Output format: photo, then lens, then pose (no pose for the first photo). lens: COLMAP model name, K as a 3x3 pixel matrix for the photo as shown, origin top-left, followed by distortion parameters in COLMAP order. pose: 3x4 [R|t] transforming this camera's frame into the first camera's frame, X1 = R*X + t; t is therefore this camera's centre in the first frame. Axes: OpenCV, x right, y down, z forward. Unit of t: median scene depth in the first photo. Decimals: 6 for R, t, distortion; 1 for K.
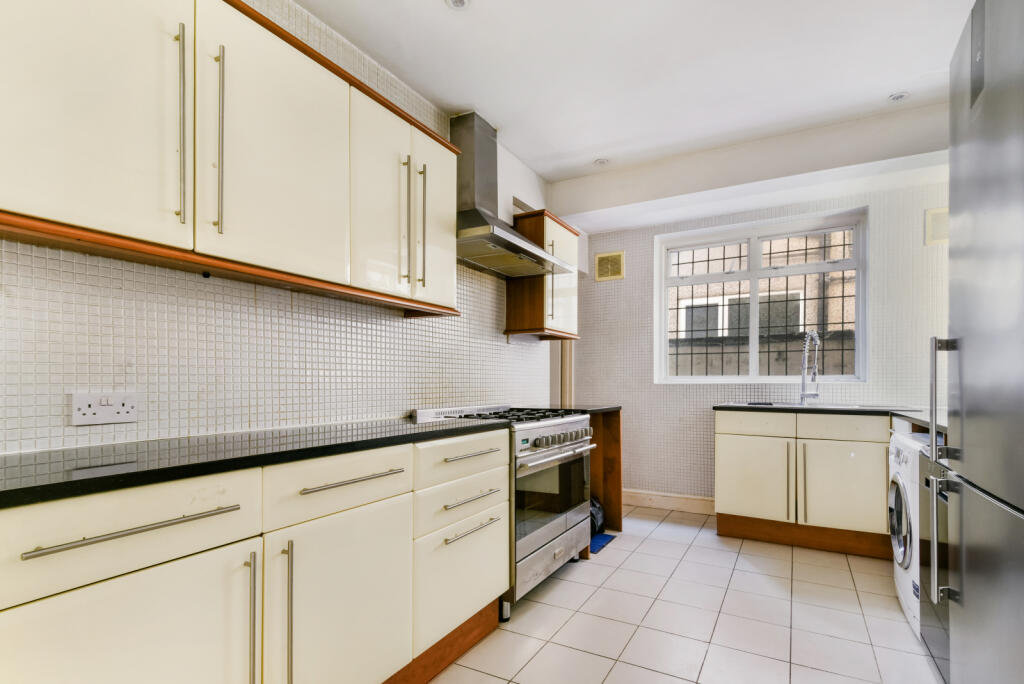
lens RADIAL K [[494.7, 0, 514.8], [0, 494.7, 383.3], [0, 0, 1]] dist [-0.000386, 0.000050]
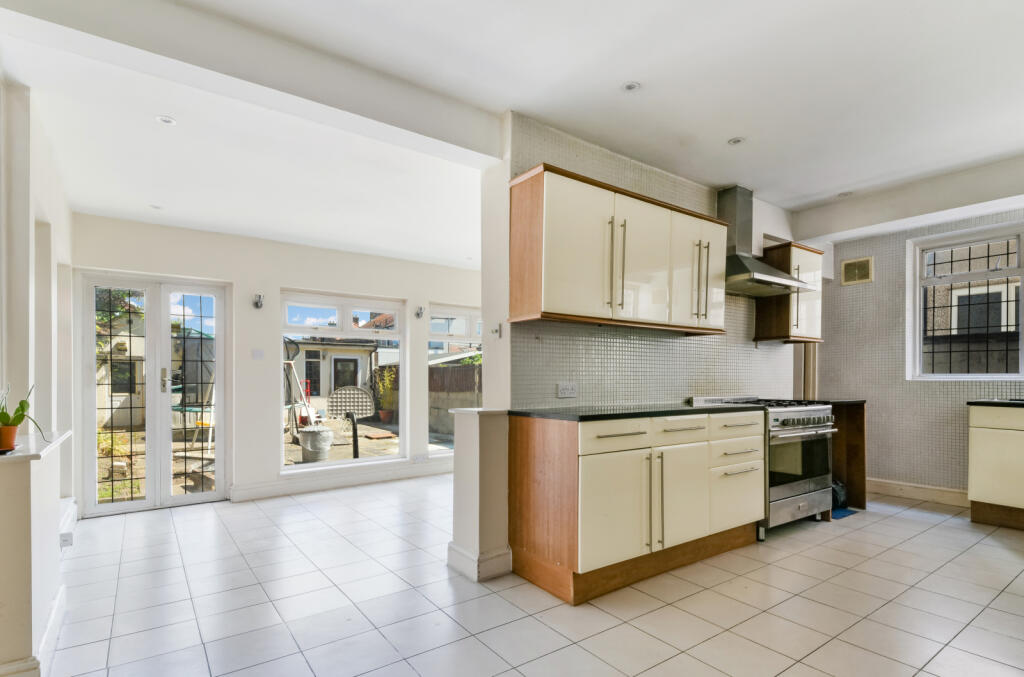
lens RADIAL K [[503.6, 0, 510.8], [0, 503.6, 382.1], [0, 0, 1]] dist [0.038852, -0.036548]
pose [[0.910222, 0.004846, -0.414091, -0.048913], [-0.002394, 0.999976, 0.006440, -0.000613], [0.414113, -0.004871, 0.910212, -0.454082]]
